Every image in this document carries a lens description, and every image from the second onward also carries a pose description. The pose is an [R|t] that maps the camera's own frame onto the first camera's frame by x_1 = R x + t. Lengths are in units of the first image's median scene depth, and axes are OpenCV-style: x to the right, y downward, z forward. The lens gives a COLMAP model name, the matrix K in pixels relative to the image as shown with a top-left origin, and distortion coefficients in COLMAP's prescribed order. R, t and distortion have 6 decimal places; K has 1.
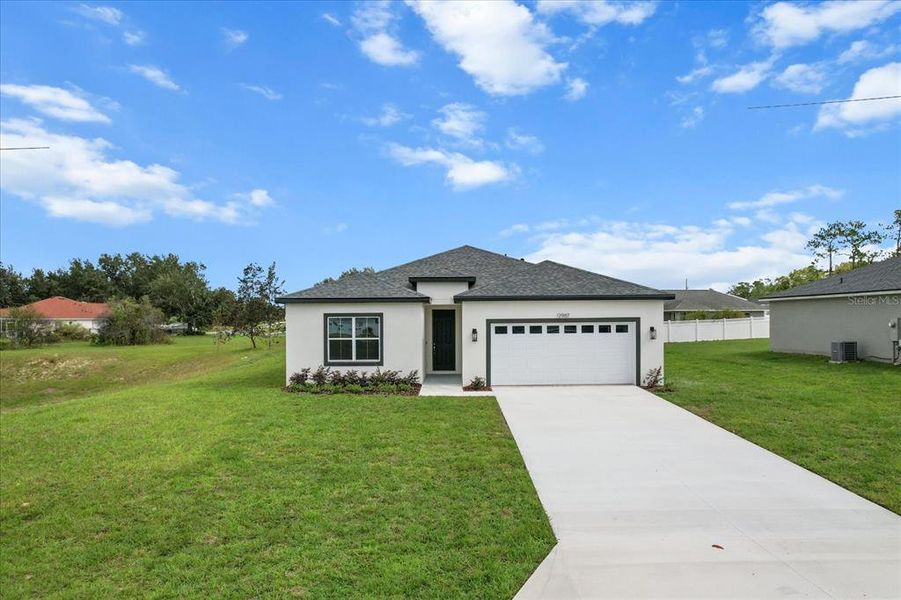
lens RADIAL K [[497.5, 0, 450.5], [0, 497.5, 300.0], [0, 0, 1]] dist [-0.005724, -0.001570]
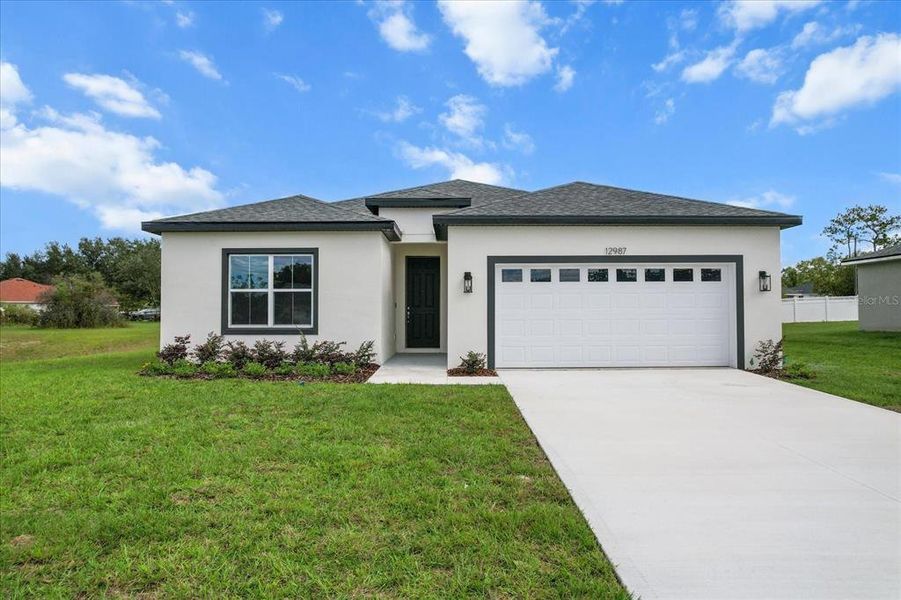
lens RADIAL K [[466.4, 0, 449.9], [0, 466.4, 291.7], [0, 0, 1]] dist [-0.002262, 0.000350]
pose [[0.999986, 0.005236, 0.000637, 0.025974], [-0.005224, 0.999841, -0.017033, 0.089682], [-0.000727, 0.017029, 0.999855, 0.433825]]
